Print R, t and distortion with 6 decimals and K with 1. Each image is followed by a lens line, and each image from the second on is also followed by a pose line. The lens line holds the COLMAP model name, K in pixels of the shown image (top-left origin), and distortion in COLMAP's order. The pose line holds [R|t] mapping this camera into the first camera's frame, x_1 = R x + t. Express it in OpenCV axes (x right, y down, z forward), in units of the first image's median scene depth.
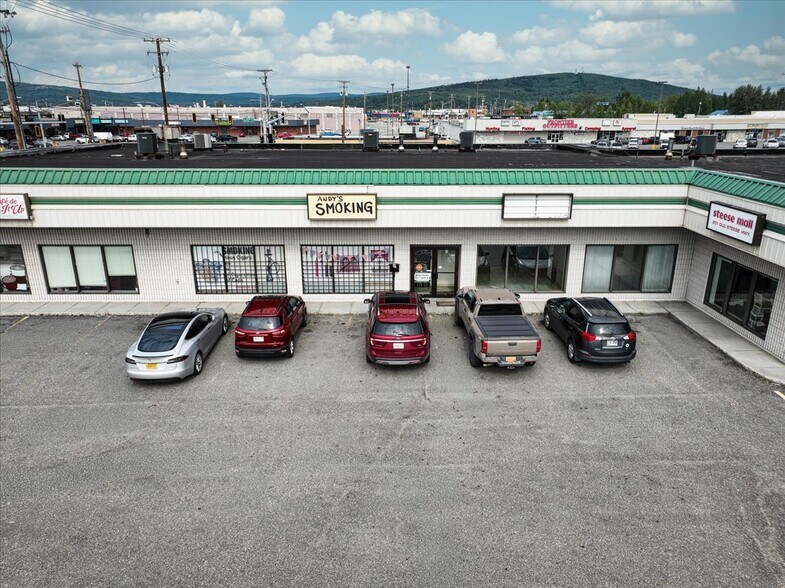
lens RADIAL K [[551.0, 0, 397.0], [0, 551.0, 292.5], [0, 0, 1]] dist [0.001593, 0.012017]
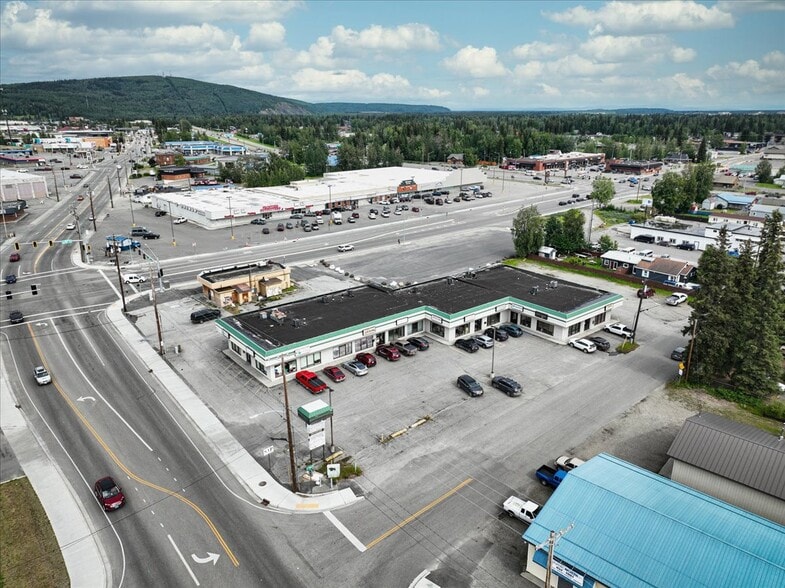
lens RADIAL K [[551.0, 0, 397.0], [0, 551.0, 292.5], [0, 0, 1]] dist [0.001593, 0.012017]
pose [[0.778406, -0.197081, 0.596023, -2.501891], [0.195133, 0.978370, 0.068665, -0.715656], [-0.596663, 0.062855, 0.800026, -2.721823]]
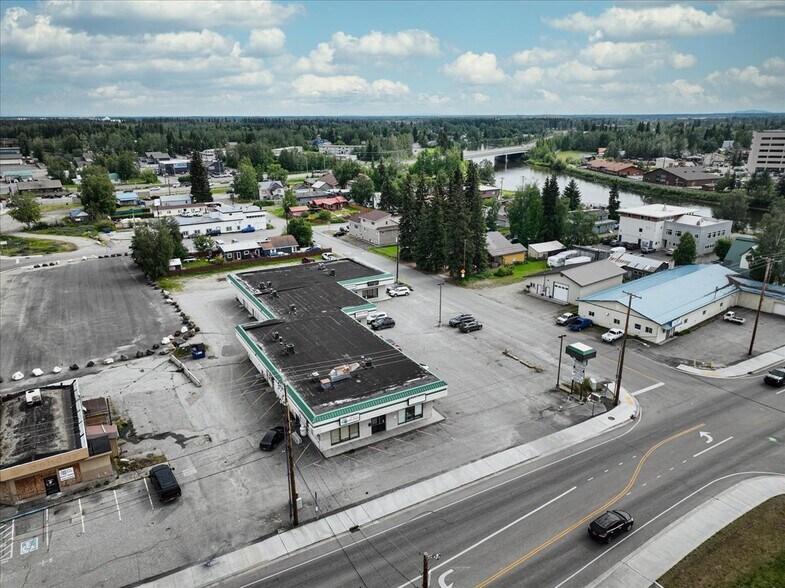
lens RADIAL K [[551.0, 0, 397.0], [0, 551.0, 292.5], [0, 0, 1]] dist [0.001593, 0.012017]
pose [[-0.491898, -0.264506, 0.829502, -3.540672], [0.274734, 0.856904, 0.436162, -2.257199], [-0.826171, 0.442440, -0.348840, 2.160724]]
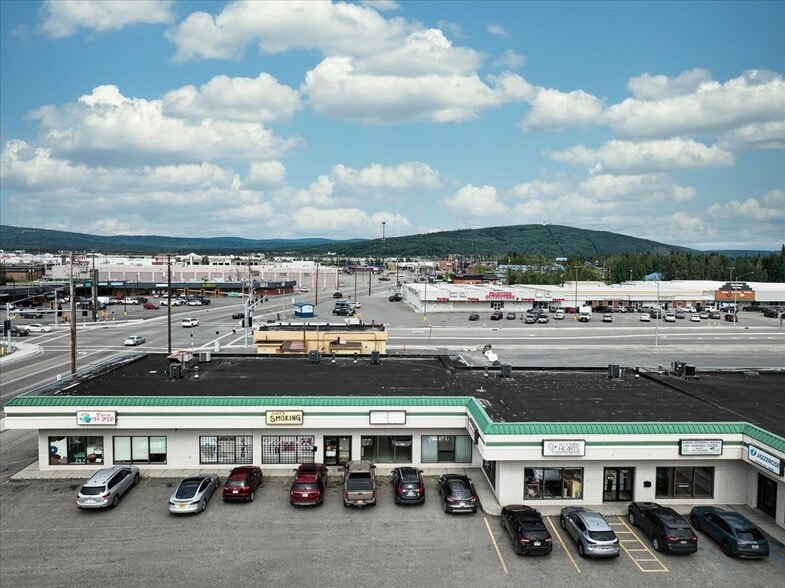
lens RADIAL K [[560.8, 0, 396.7], [0, 560.8, 292.3], [0, 0, 1]] dist [0.003530, 0.003842]
pose [[0.999295, 0.009198, 0.036408, 0.205595], [0.000184, 0.968327, -0.249686, -0.088170], [-0.037551, 0.249517, 0.967642, -0.956342]]
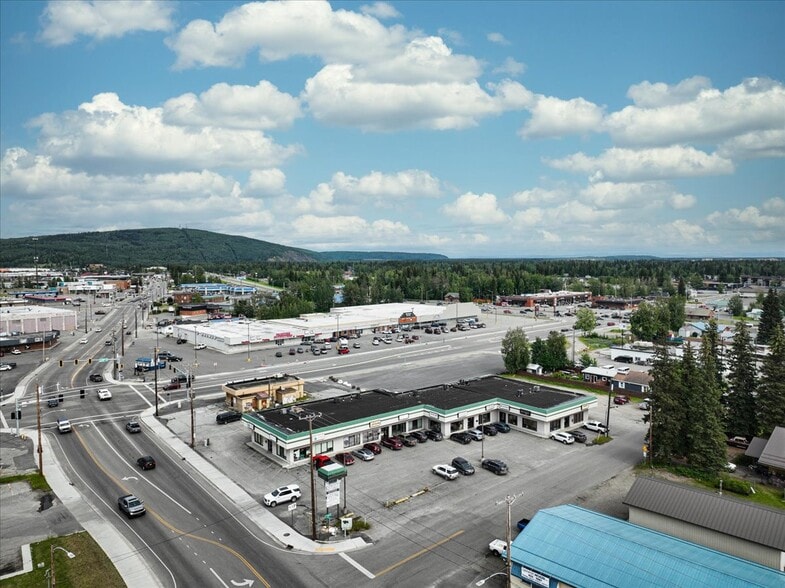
lens RADIAL K [[551.0, 0, 397.0], [0, 551.0, 292.5], [0, 0, 1]] dist [0.001593, 0.012017]
pose [[0.778931, -0.041633, 0.625726, -3.085420], [0.198016, 0.963074, -0.182421, -0.351294], [-0.595026, 0.265997, 0.758413, -3.342818]]
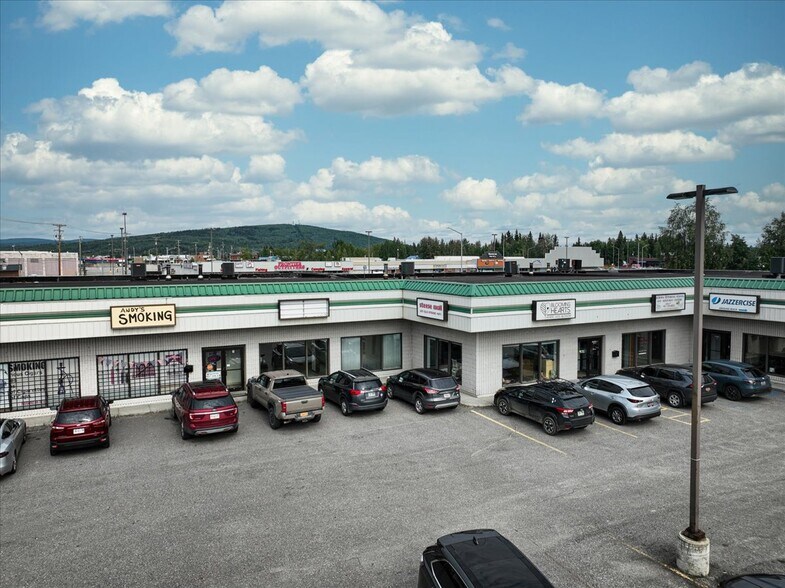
lens RADIAL K [[551.0, 0, 397.0], [0, 551.0, 292.5], [0, 0, 1]] dist [0.001593, 0.012017]
pose [[0.887694, -0.031274, 0.459371, -0.154423], [0.146054, 0.965292, -0.216518, 0.124492], [-0.436656, 0.259295, 0.861451, -0.250609]]
